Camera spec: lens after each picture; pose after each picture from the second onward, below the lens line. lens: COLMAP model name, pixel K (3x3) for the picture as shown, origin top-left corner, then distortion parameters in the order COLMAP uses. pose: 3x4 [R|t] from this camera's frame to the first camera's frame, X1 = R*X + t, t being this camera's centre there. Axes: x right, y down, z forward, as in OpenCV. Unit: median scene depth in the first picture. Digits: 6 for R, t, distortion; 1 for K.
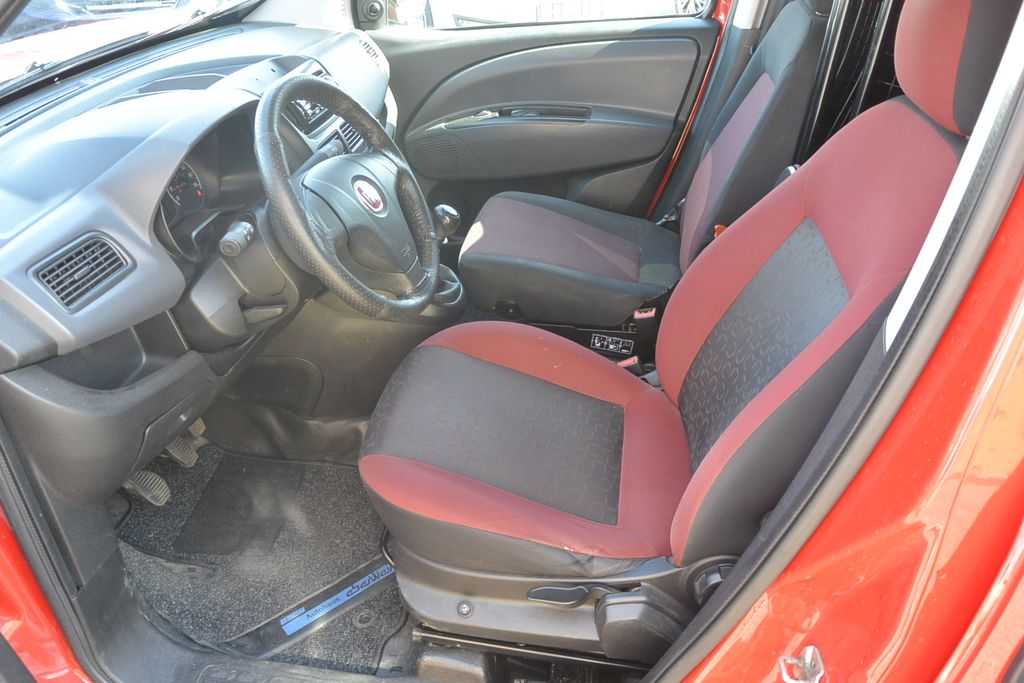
lens RADIAL K [[807.6, 0, 512.4], [0, 807.6, 342.1], [0, 0, 1]] dist [-0.000924, -0.005252]
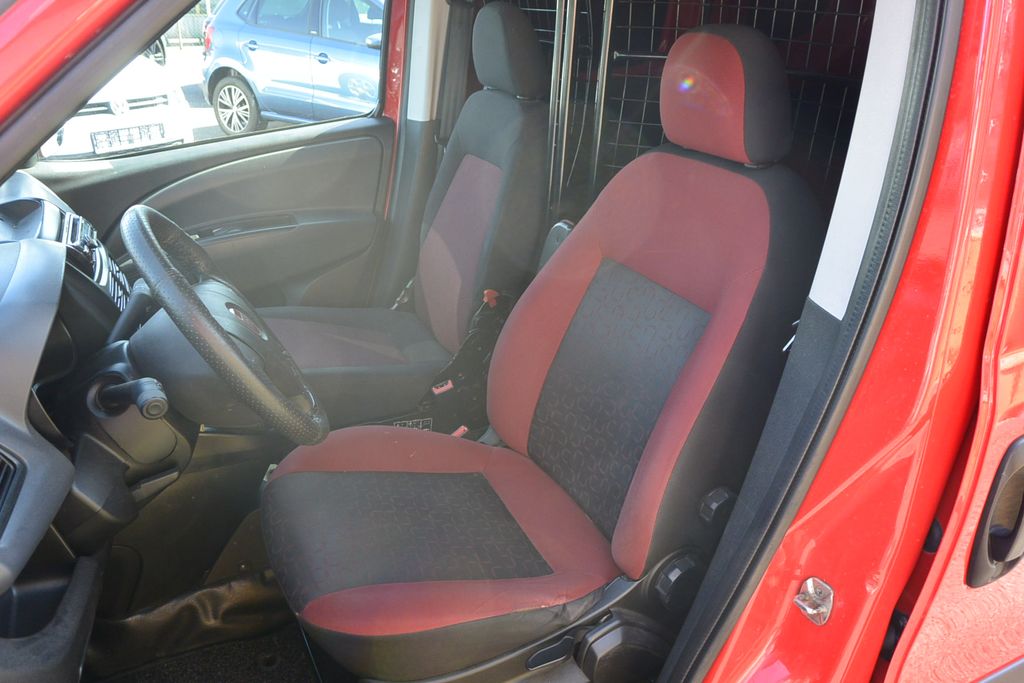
lens RADIAL K [[807.6, 0, 511.5], [0, 807.6, 341.8], [0, 0, 1]] dist [-0.000924, -0.005252]
pose [[0.833017, -0.239135, 0.498897, -0.364429], [0.298263, 0.953606, -0.040926, -0.030847], [-0.465964, 0.182894, 0.865695, 0.069519]]
